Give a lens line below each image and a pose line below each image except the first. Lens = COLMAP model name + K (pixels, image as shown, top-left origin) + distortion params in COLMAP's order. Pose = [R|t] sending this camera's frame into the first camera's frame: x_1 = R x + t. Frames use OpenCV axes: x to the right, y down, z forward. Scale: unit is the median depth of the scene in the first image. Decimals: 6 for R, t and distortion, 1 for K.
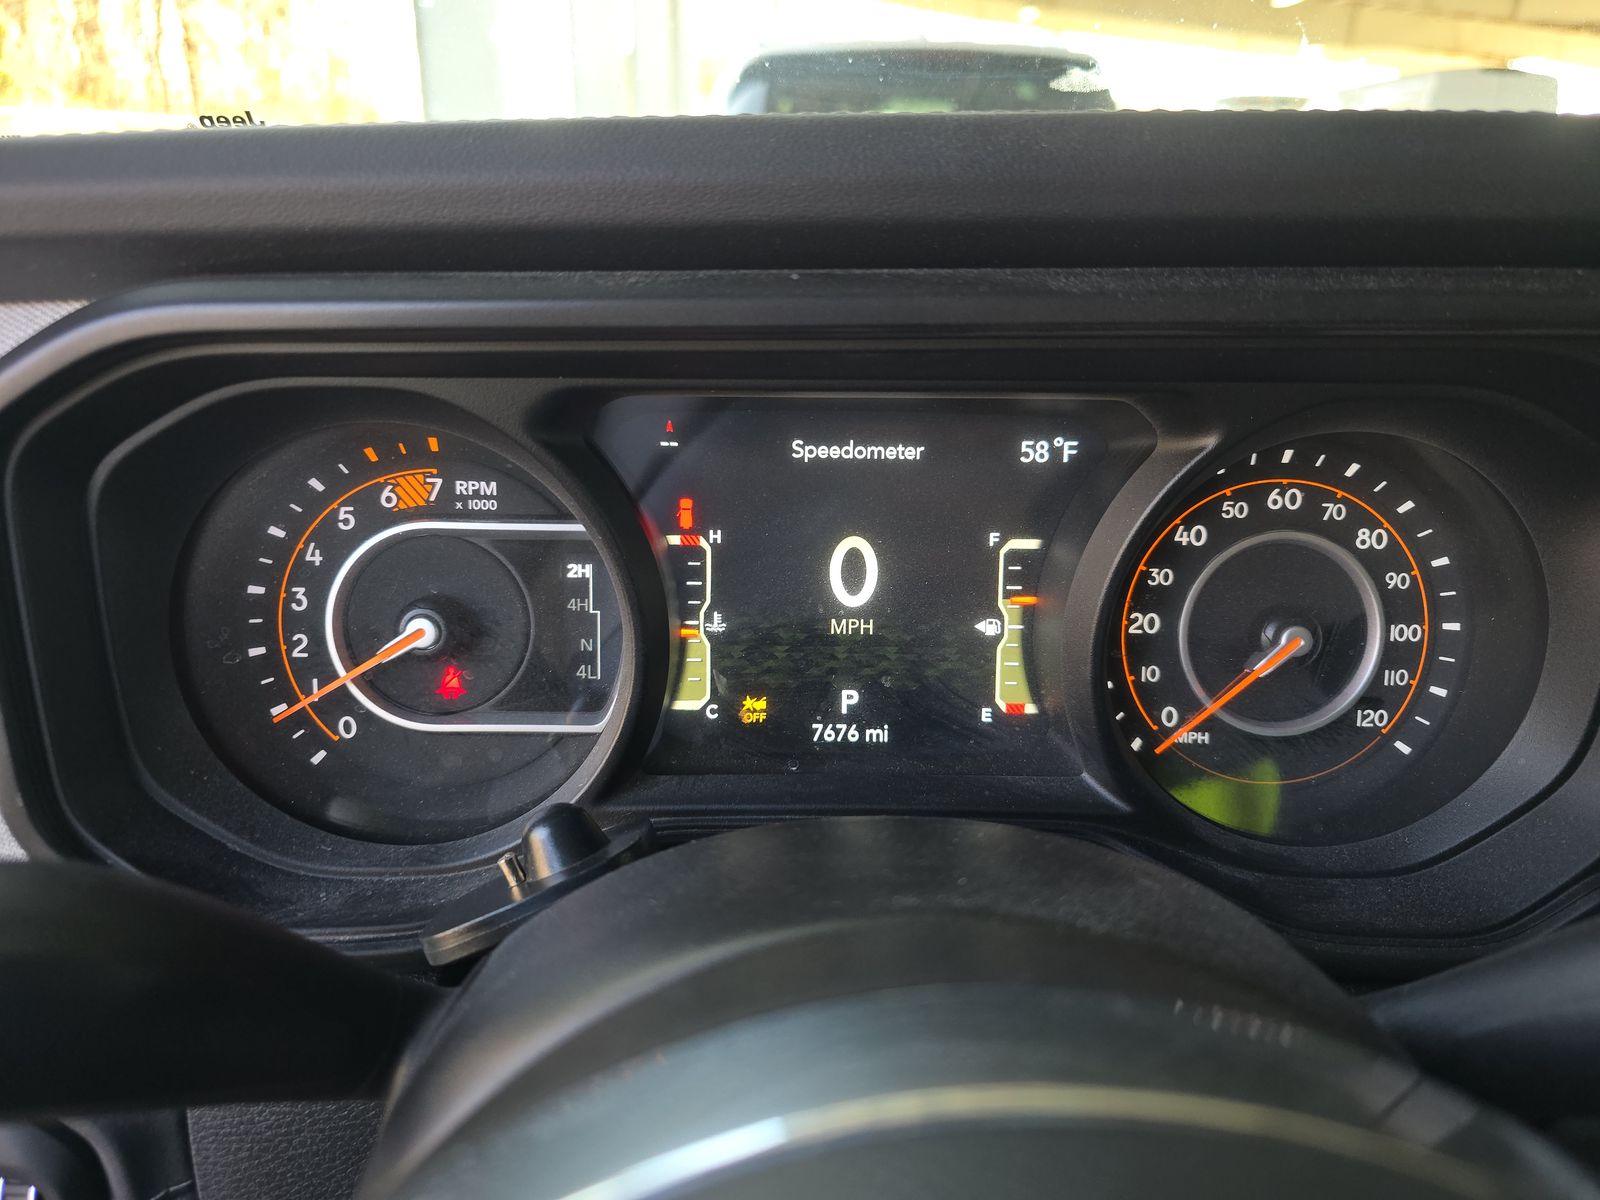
lens RADIAL K [[1073.6, 0, 798.1], [0, 1073.6, 589.9], [0, 0, 1]] dist [0.026096, -0.024618]
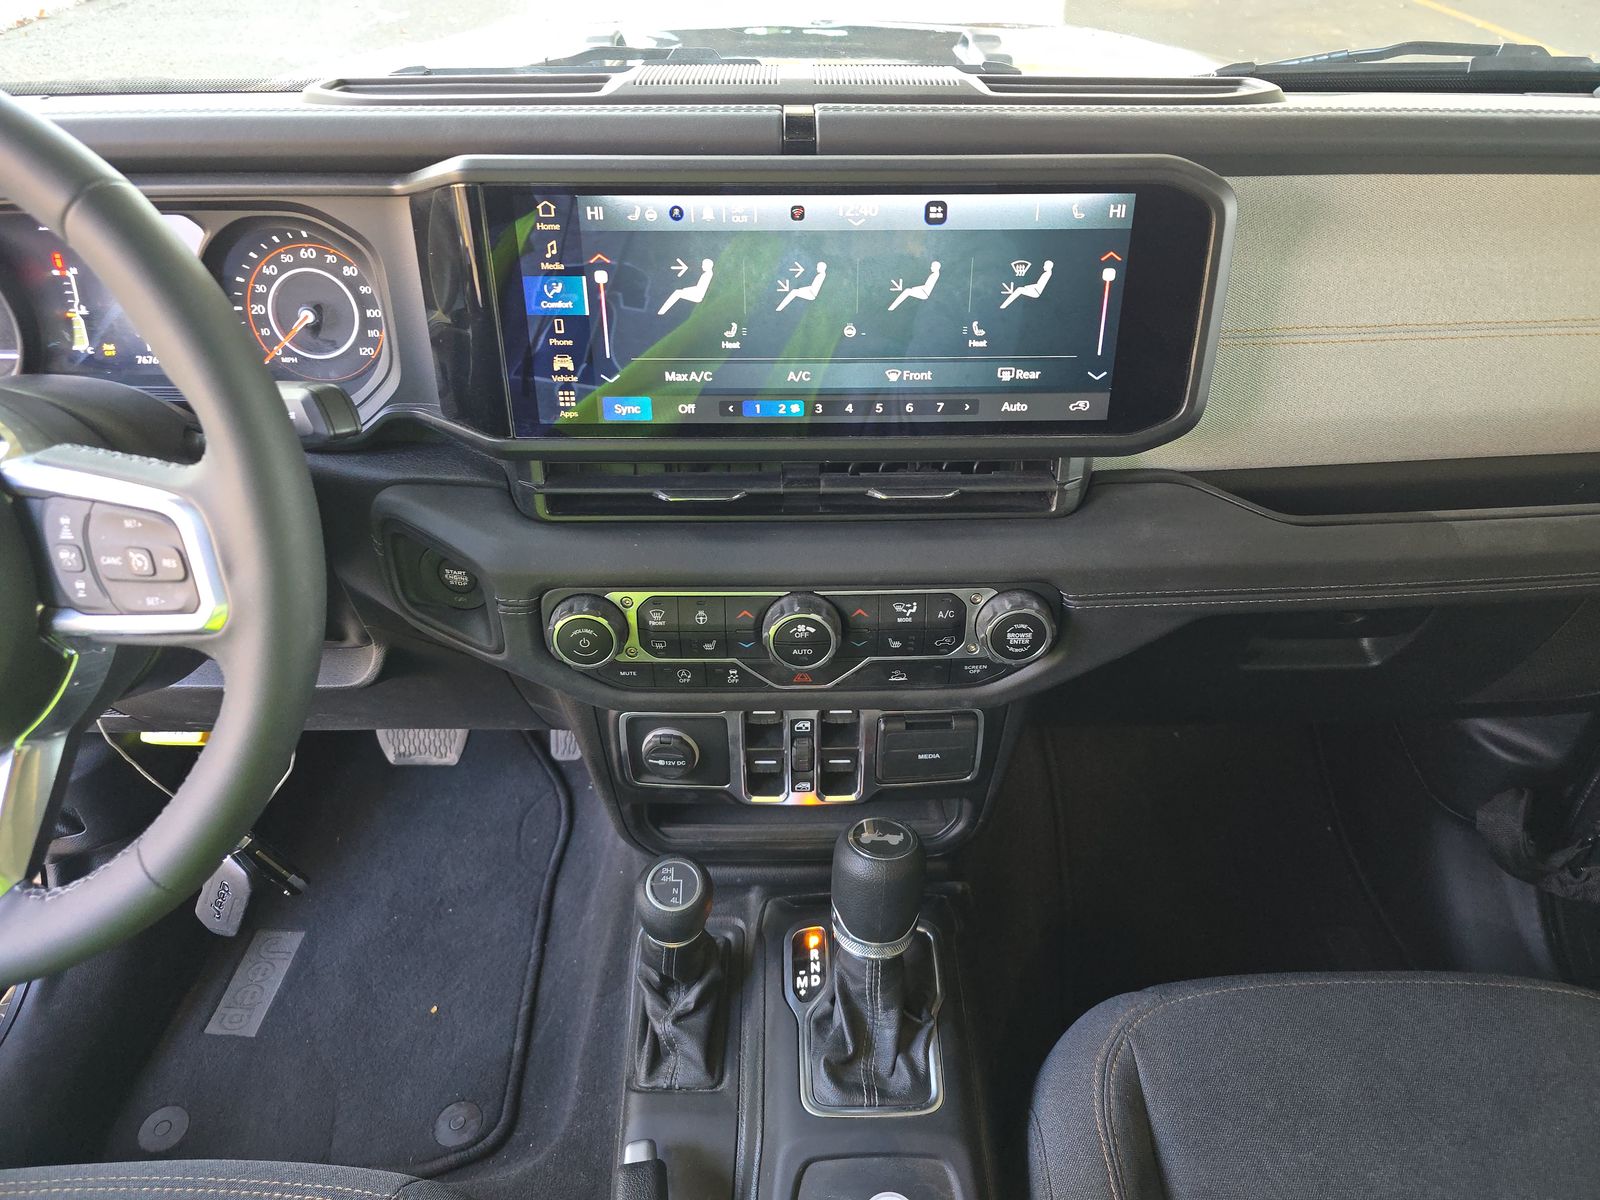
lens RADIAL K [[1073.6, 0, 805.4], [0, 1073.6, 604.2], [0, 0, 1]] dist [0.026096, -0.024618]
pose [[0.999975, -0.004017, -0.005738, 1.525926], [0.005416, 0.962928, 0.269706, 0.021742], [0.004442, -0.269730, 0.962926, -1.426333]]
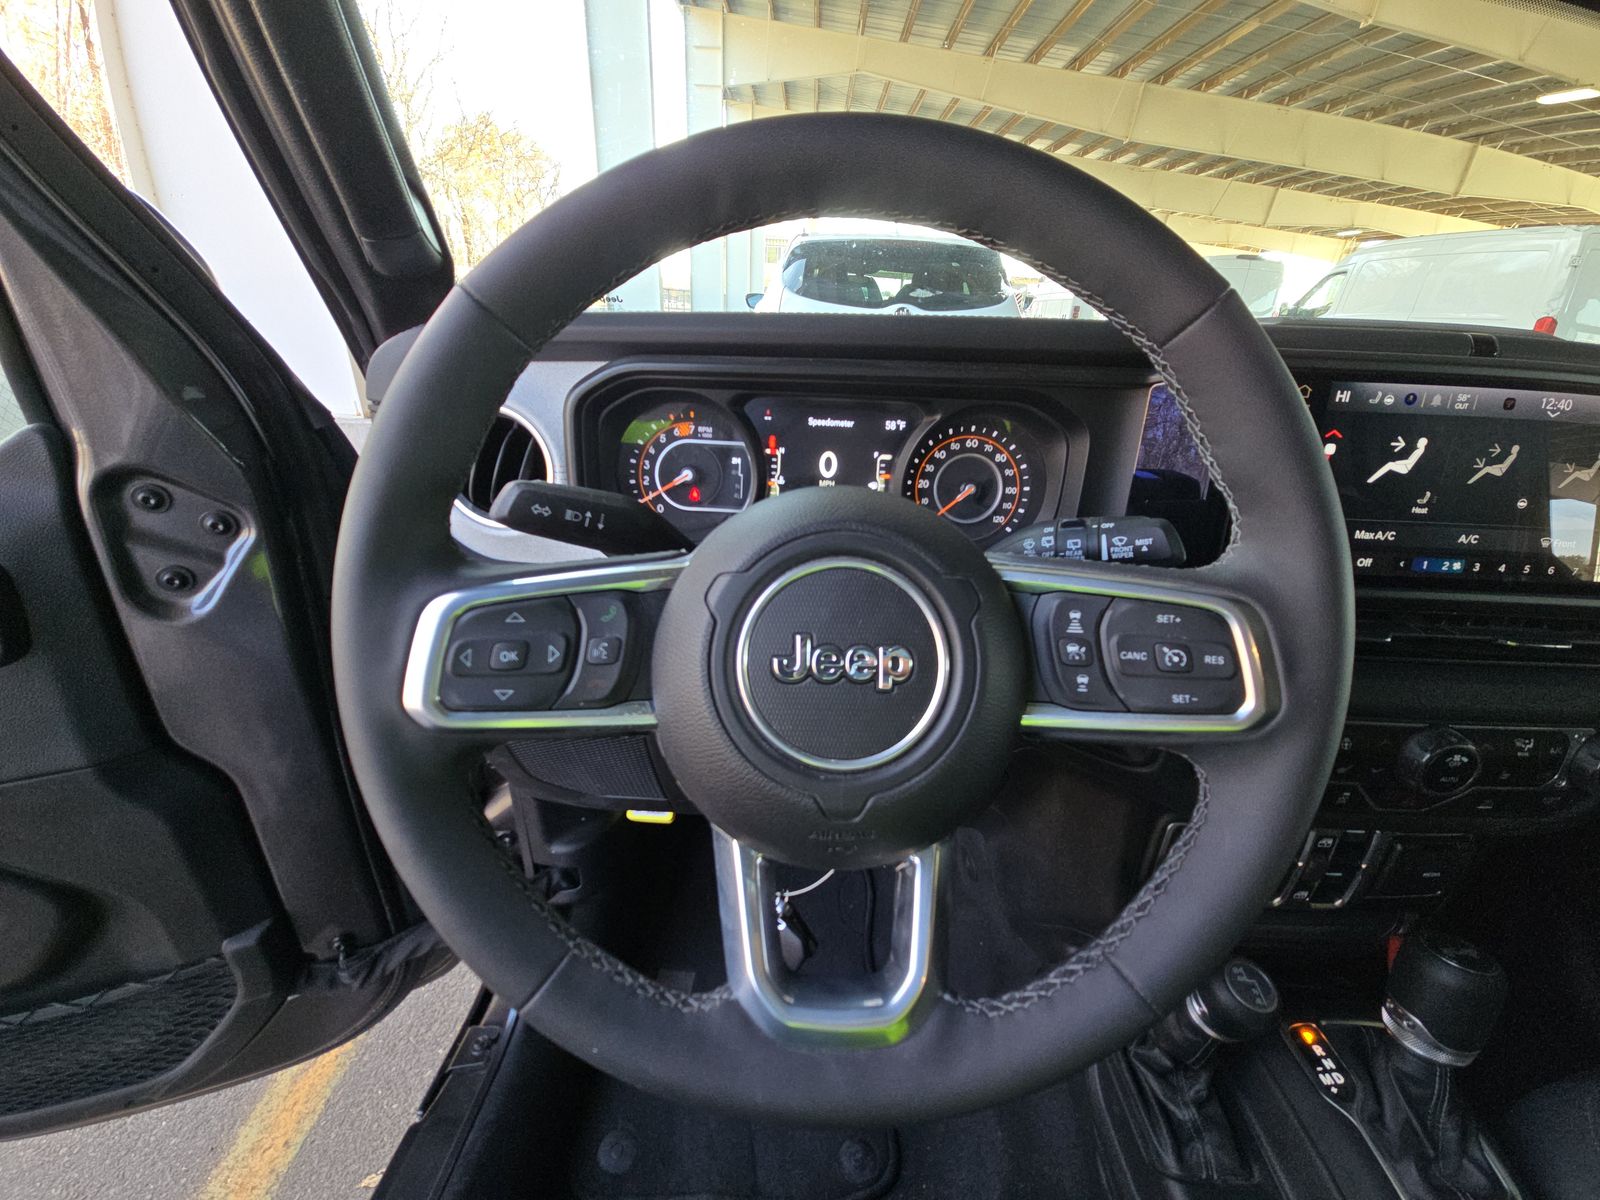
lens RADIAL K [[639.1, 0, 797.5], [0, 639.1, 611.1], [0, 0, 1]] dist [-0.000528, -0.000486]
pose [[0.998949, 0.039513, -0.023237, 0.025240], [-0.037669, 0.996467, 0.075057, 0.266517], [0.026121, -0.074103, 0.996908, -0.821462]]
